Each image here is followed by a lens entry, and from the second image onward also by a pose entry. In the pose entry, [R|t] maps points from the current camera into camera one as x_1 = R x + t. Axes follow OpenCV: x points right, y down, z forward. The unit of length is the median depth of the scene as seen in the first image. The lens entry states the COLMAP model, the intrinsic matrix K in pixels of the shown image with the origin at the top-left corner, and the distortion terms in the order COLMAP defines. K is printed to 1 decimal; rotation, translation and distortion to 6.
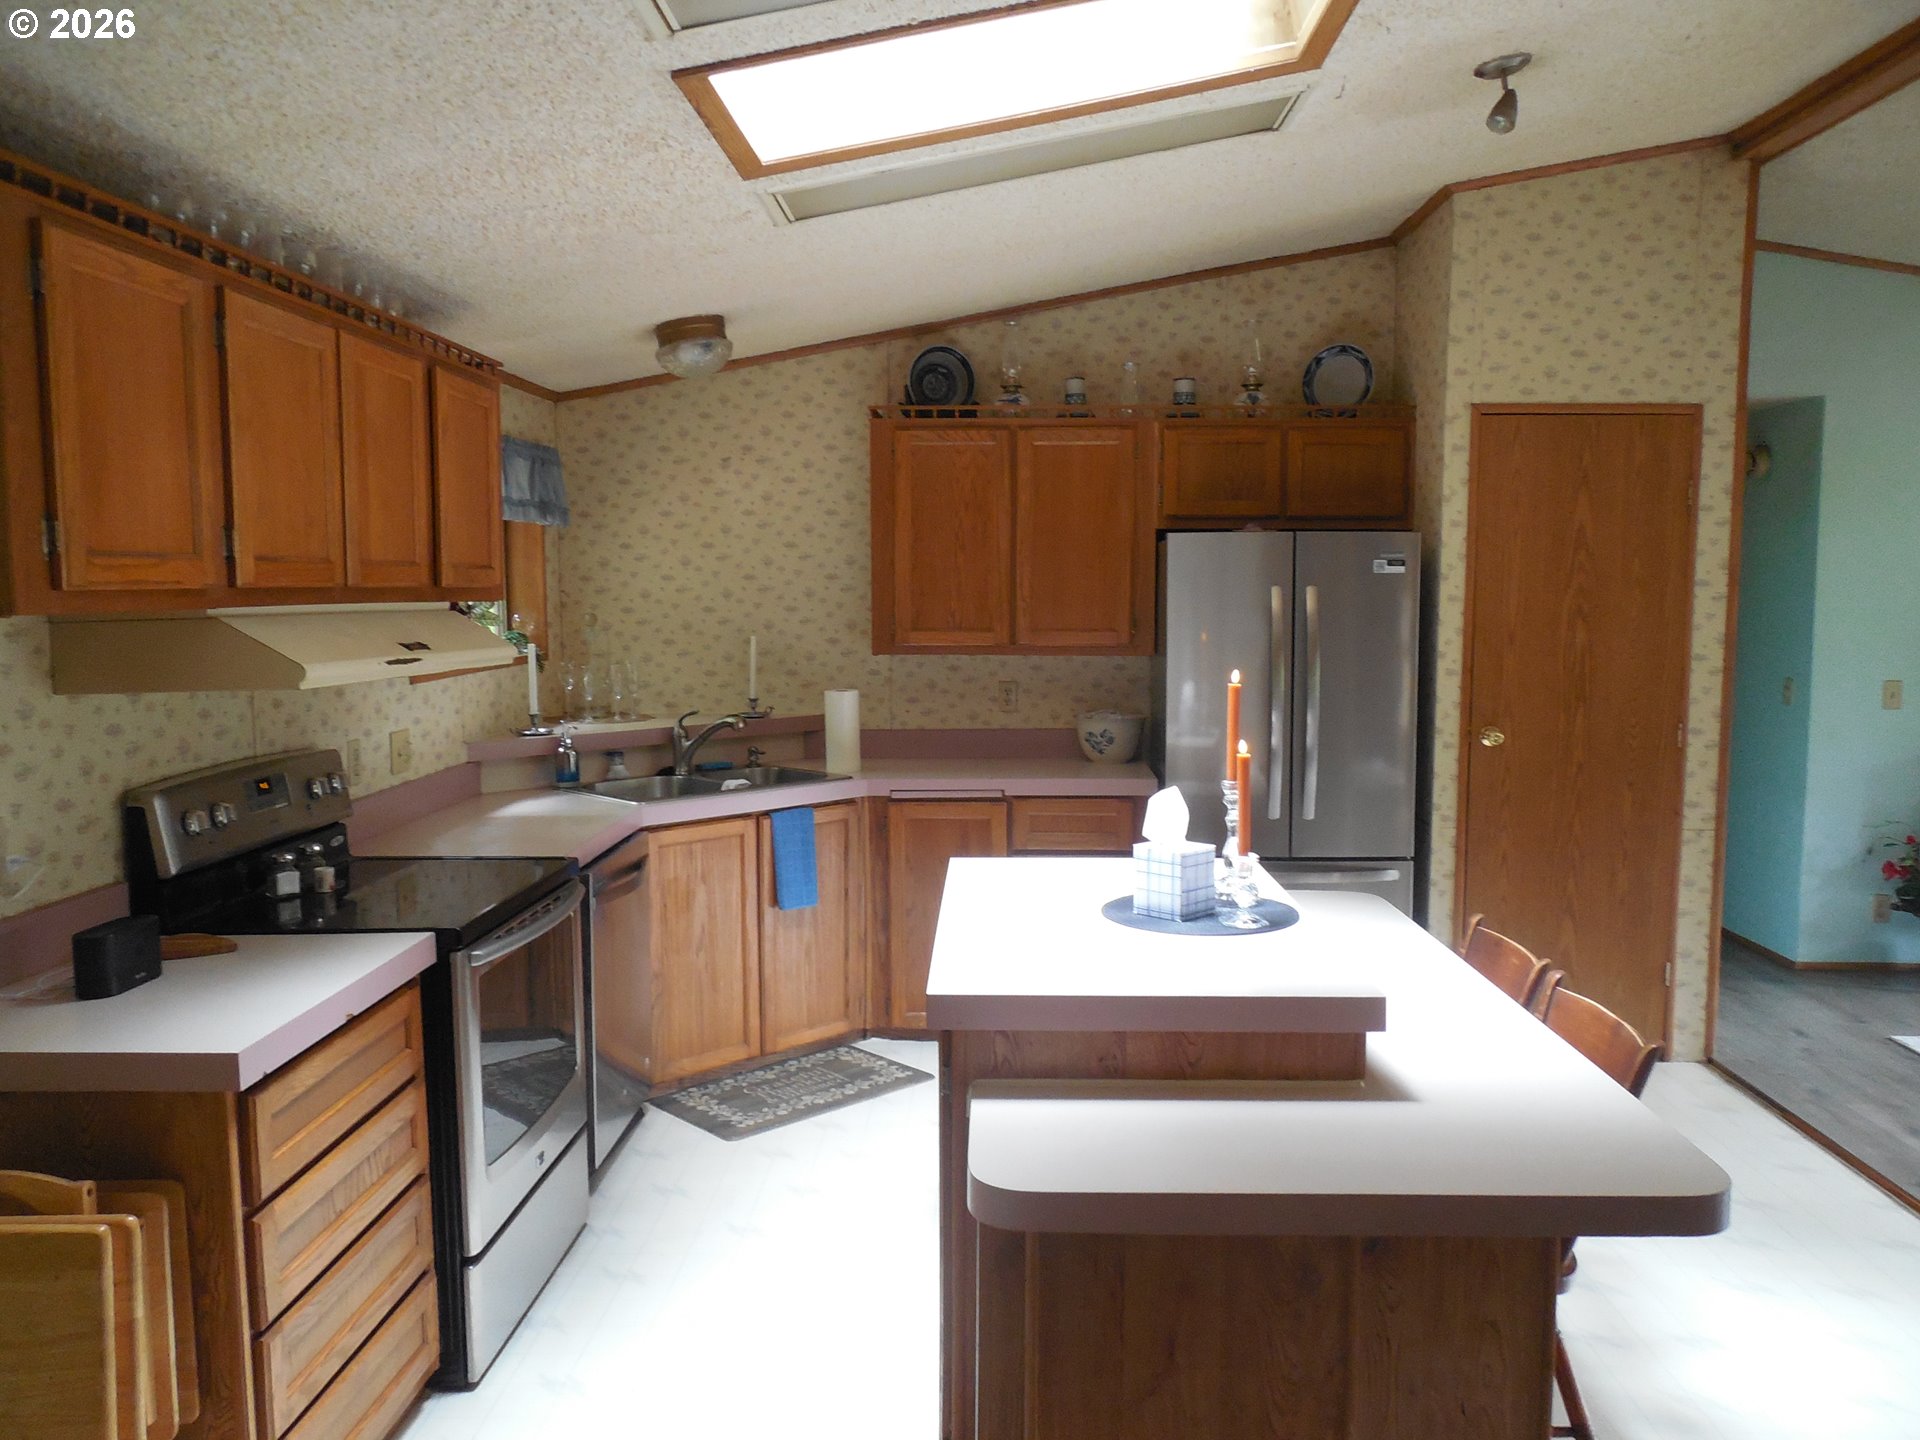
lens RADIAL K [[1435.9, 0, 960.0], [0, 1435.9, 720.0], [0, 0, 1]] dist [-0.006609, -0.000380]
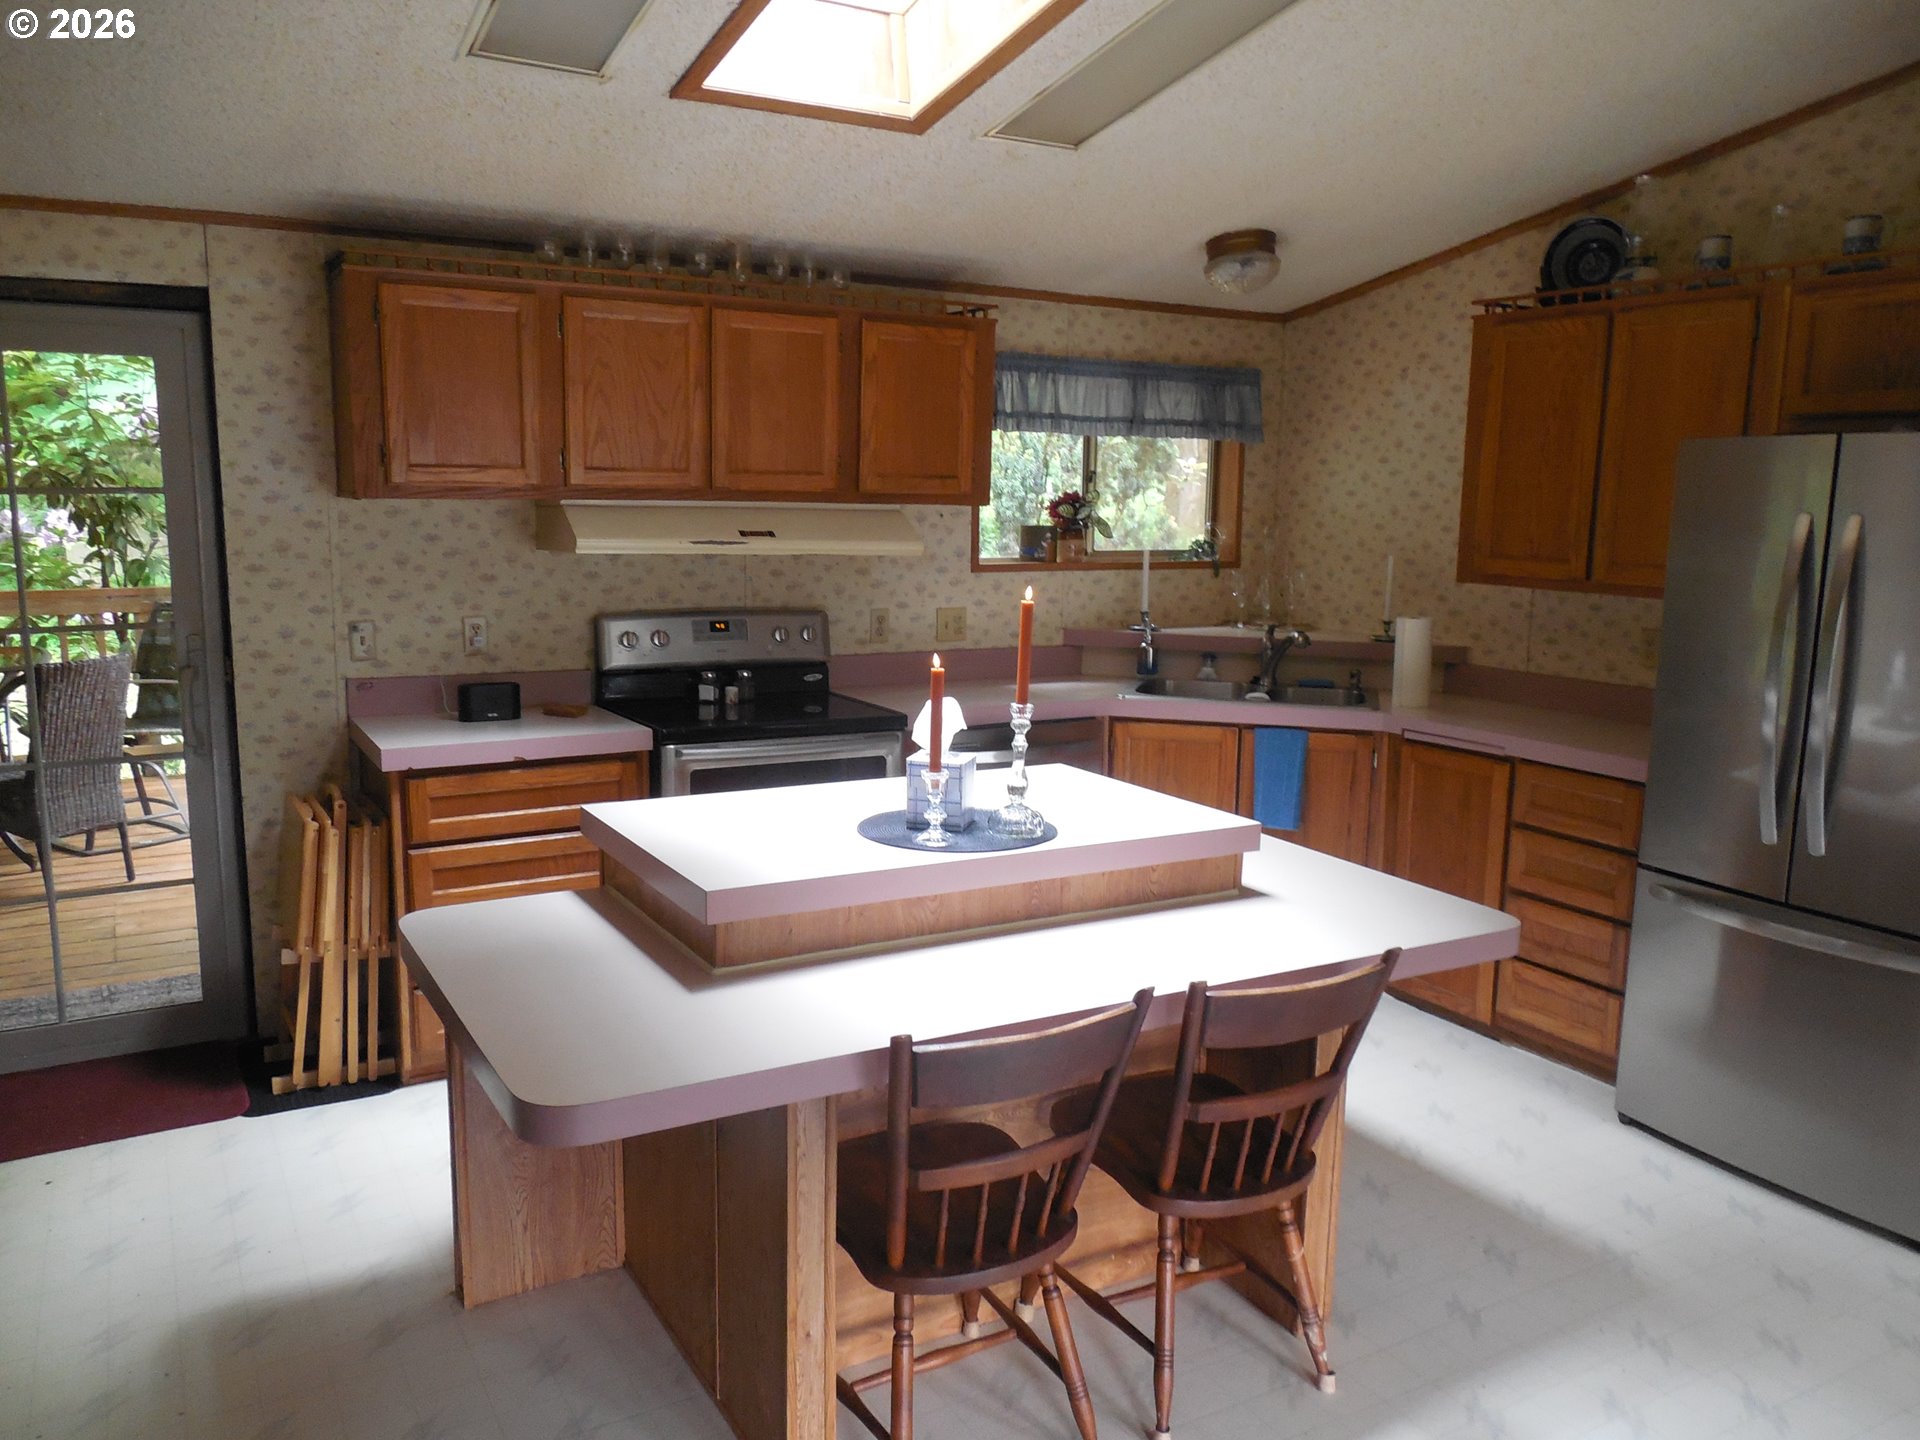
lens RADIAL K [[1419.3, 0, 924.0], [0, 1419.3, 734.1], [0, 0, 1]] dist [-0.051486, 0.040229]
pose [[0.523288, 0.155090, -0.837924, 0.522701], [-0.099228, 0.987700, 0.120843, -0.024991], [0.846359, 0.019910, 0.532241, 0.251257]]
